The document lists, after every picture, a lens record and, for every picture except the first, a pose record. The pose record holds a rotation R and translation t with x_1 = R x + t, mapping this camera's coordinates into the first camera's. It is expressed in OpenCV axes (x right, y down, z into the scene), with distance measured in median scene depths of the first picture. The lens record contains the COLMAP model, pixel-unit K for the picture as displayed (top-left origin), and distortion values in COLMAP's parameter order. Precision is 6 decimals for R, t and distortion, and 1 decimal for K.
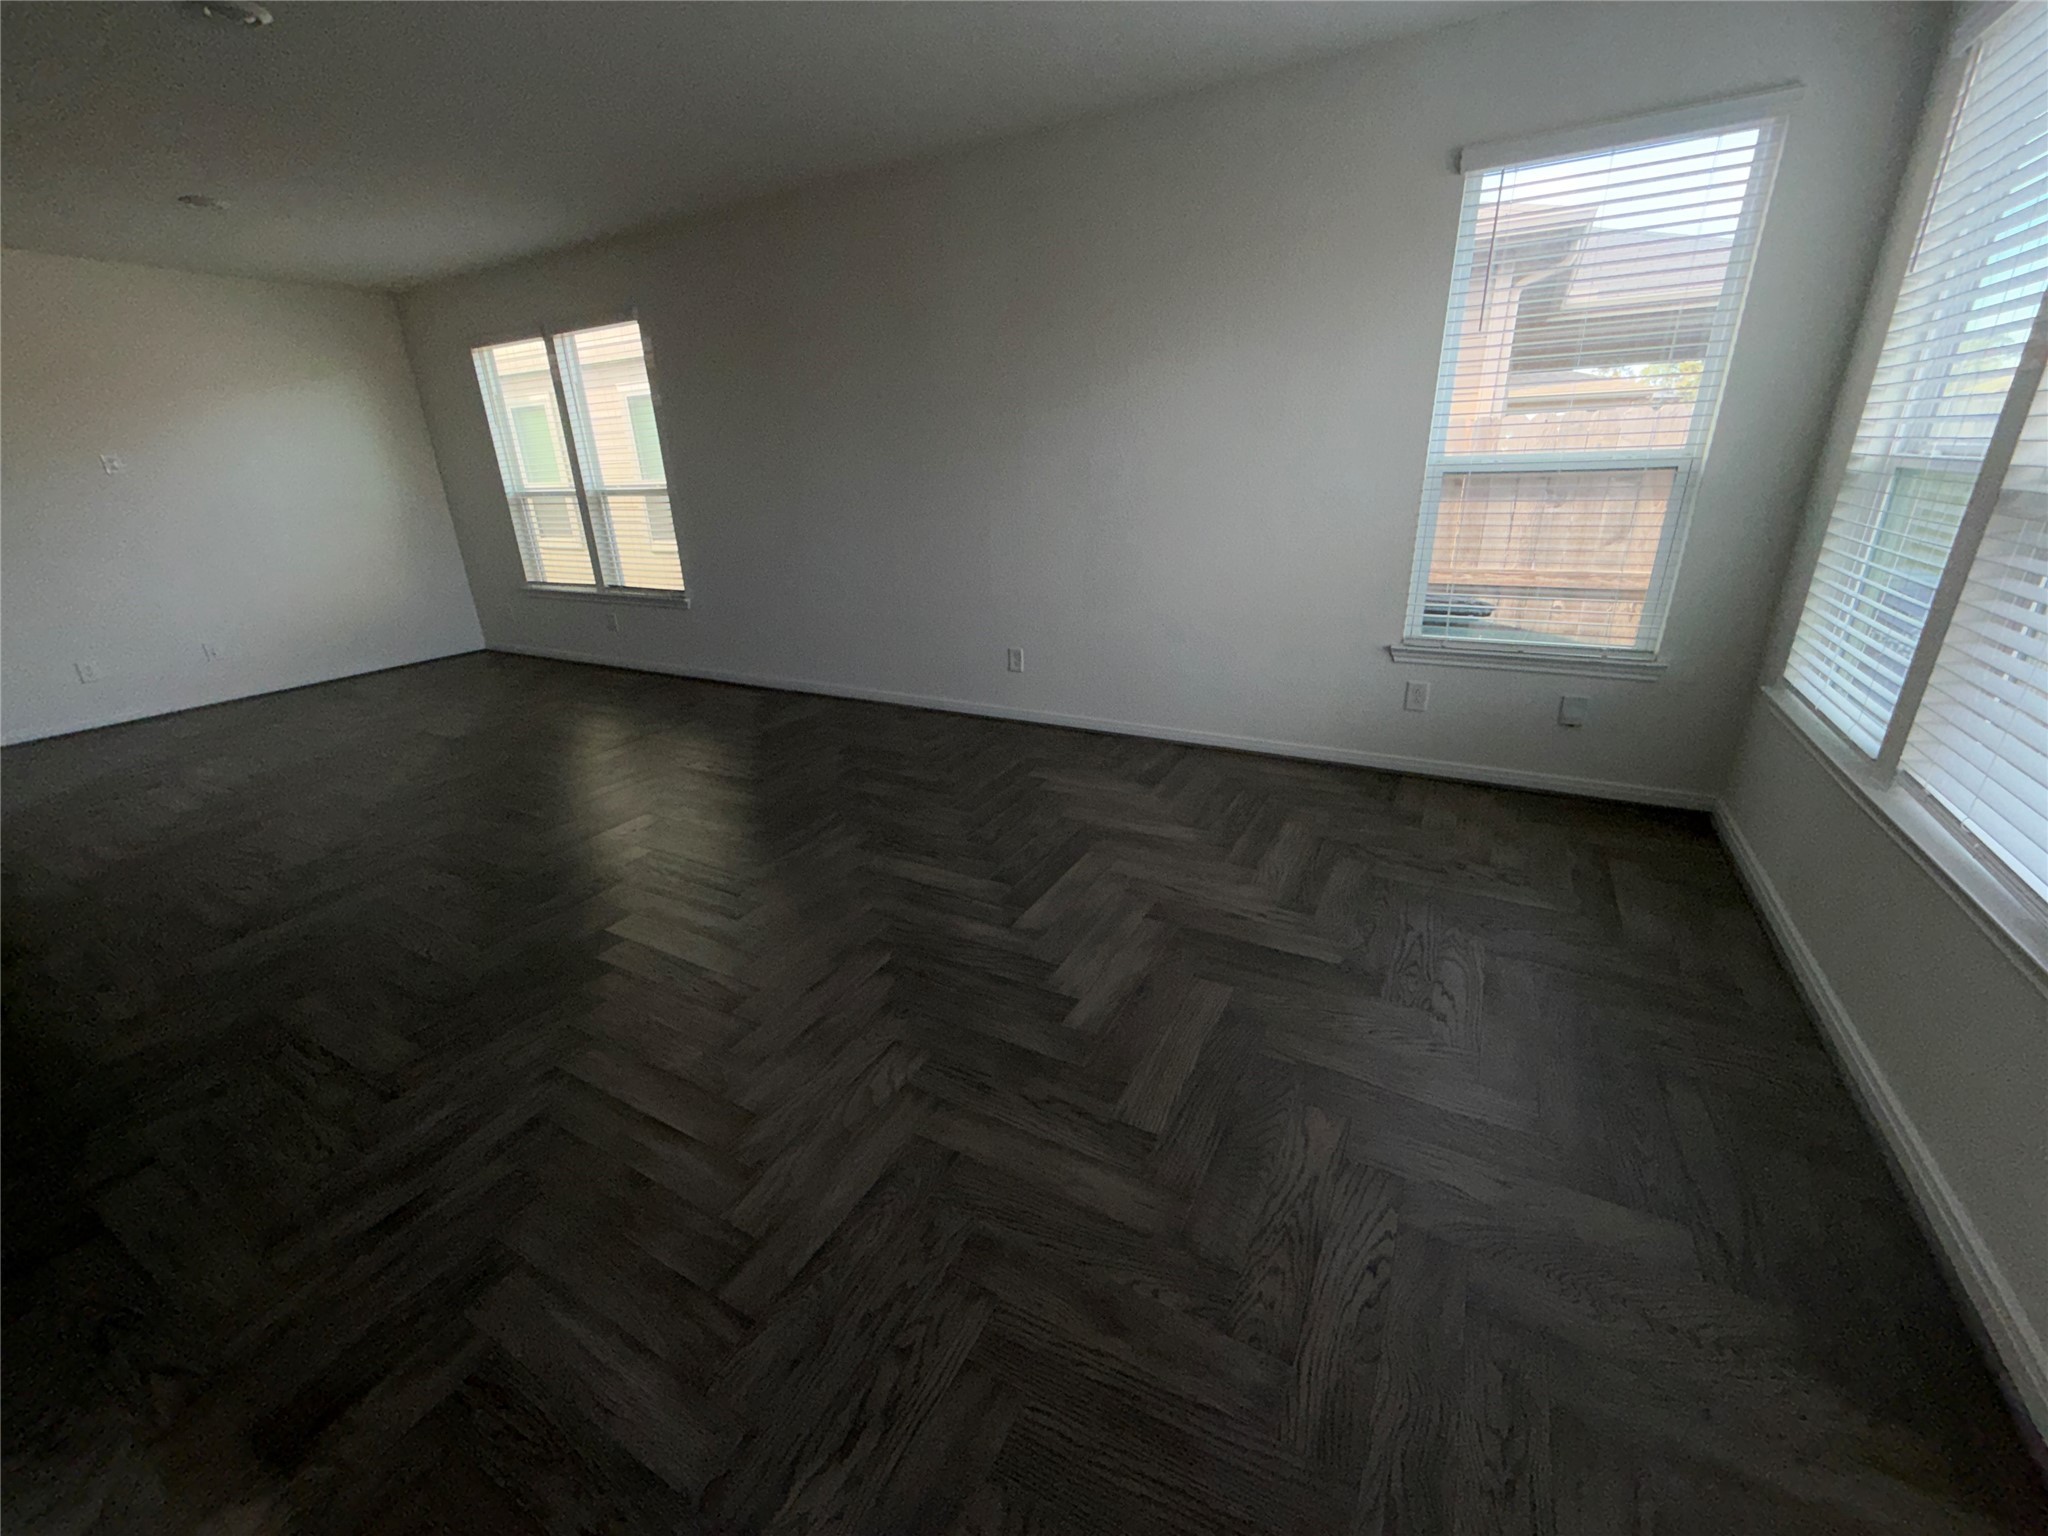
lens RADIAL K [[816.3, 0, 1015.8], [0, 816.3, 769.9], [0, 0, 1]] dist [-0.001068, -0.000093]
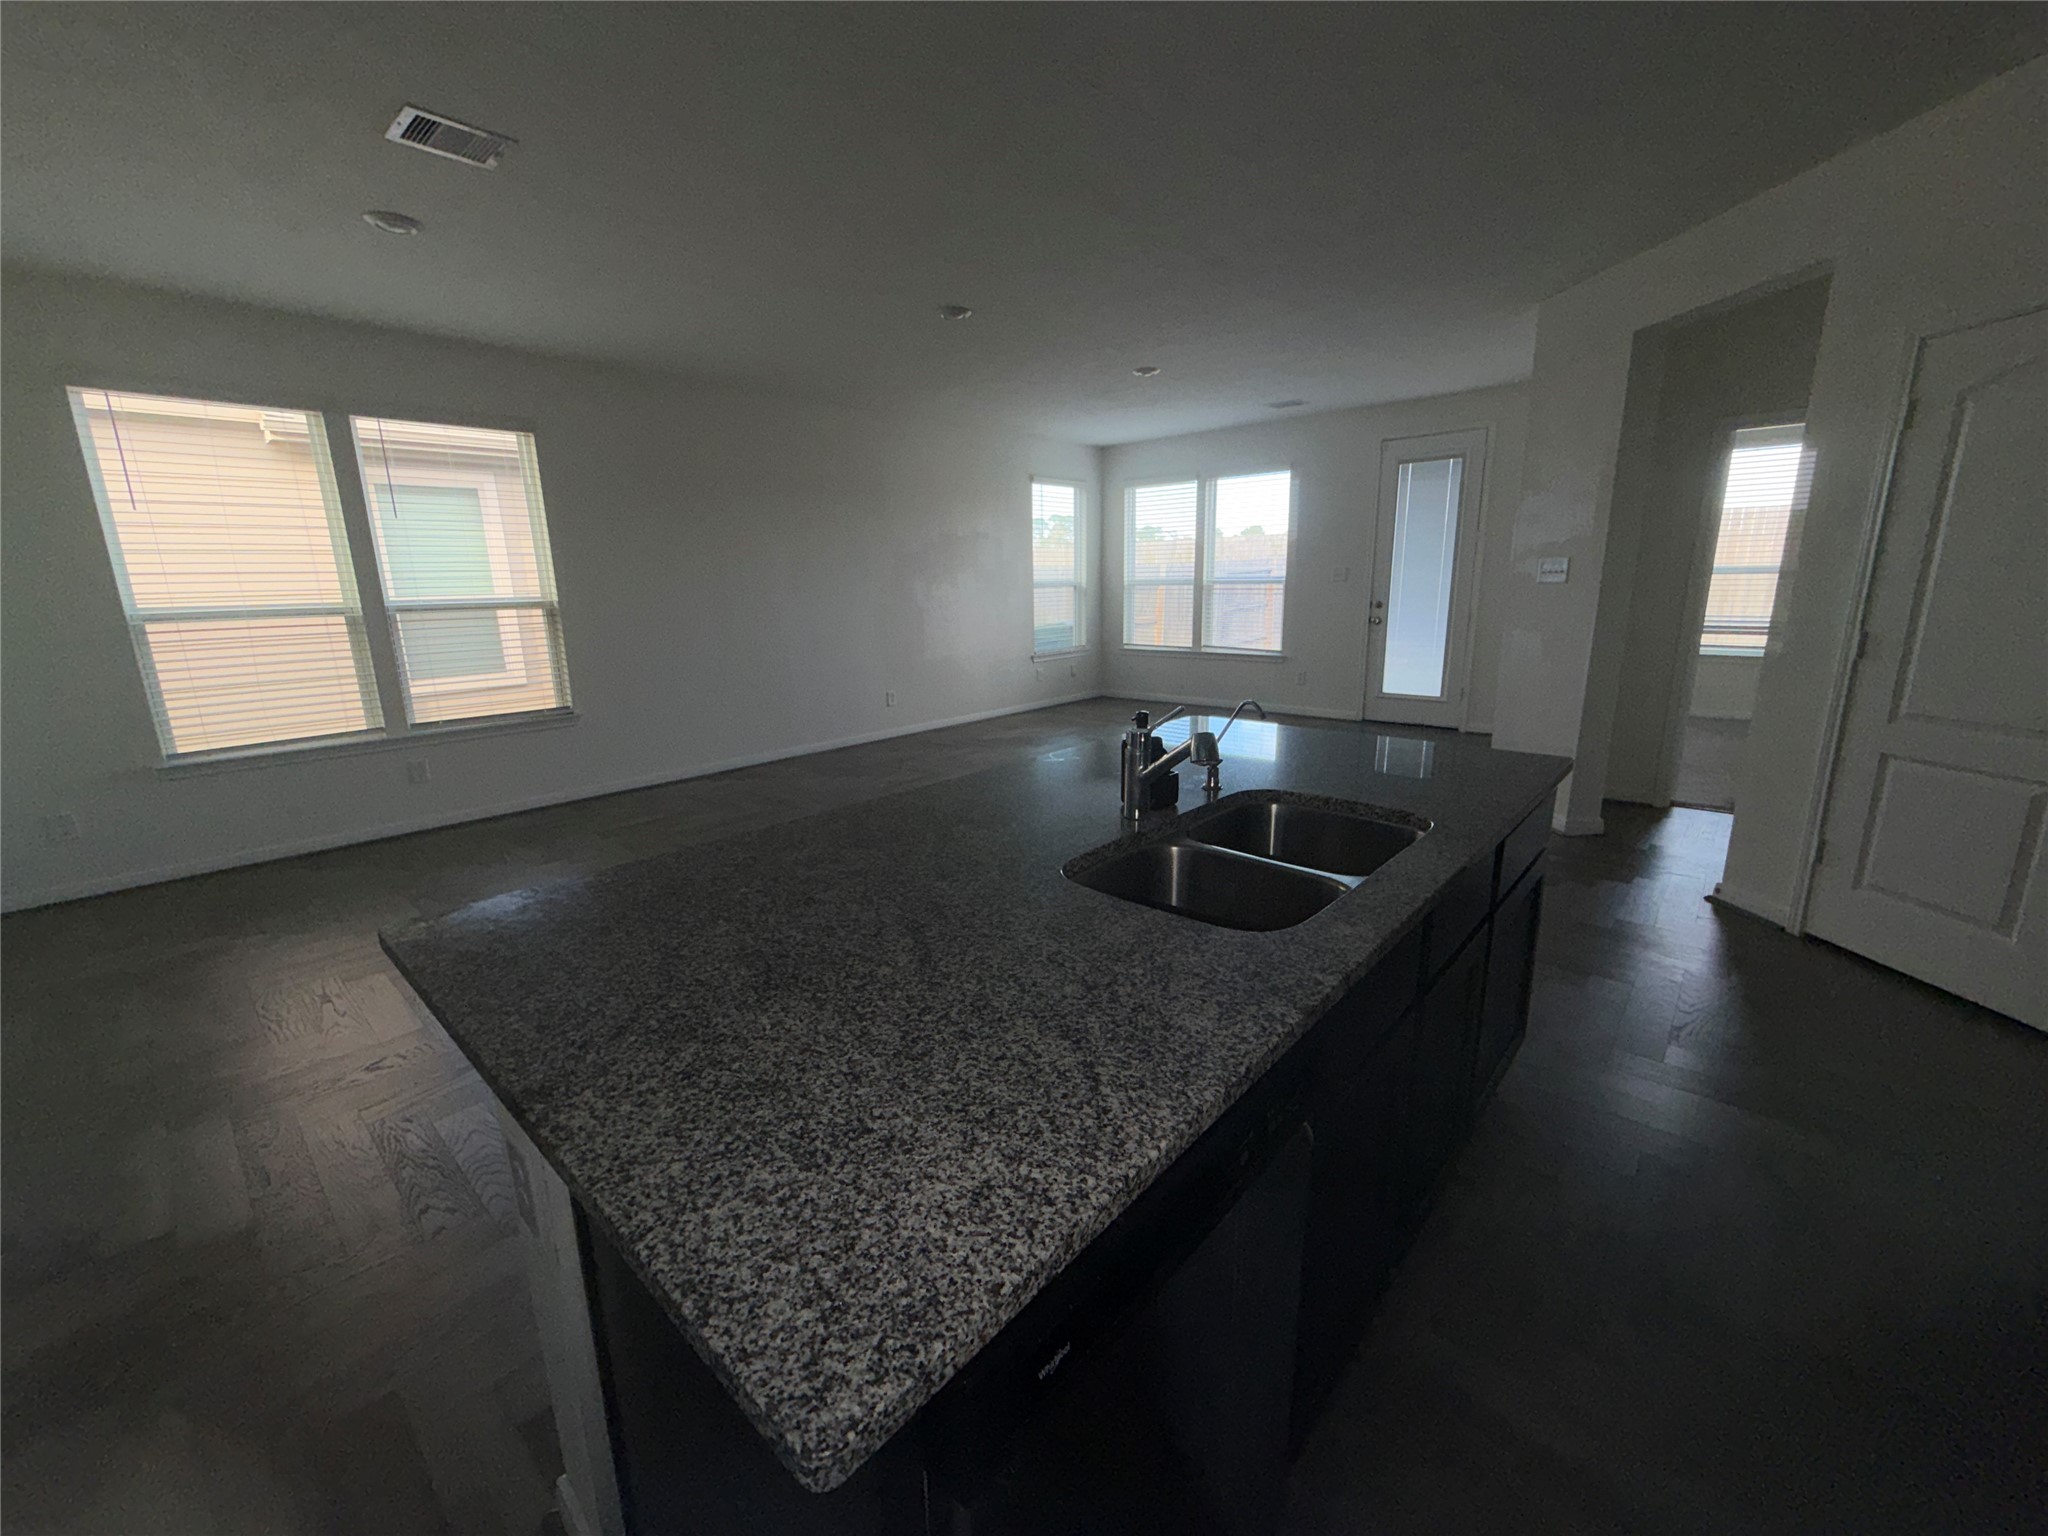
lens RADIAL K [[821.2, 0, 1018.8], [0, 821.2, 764.8], [0, 0, 1]] dist [0.003418, 0.000032]
pose [[0.216958, -0.186434, 0.958213, -1.236990], [0.356931, 0.928775, 0.099890, -0.070384], [-0.908586, 0.320344, 0.268049, 0.313047]]
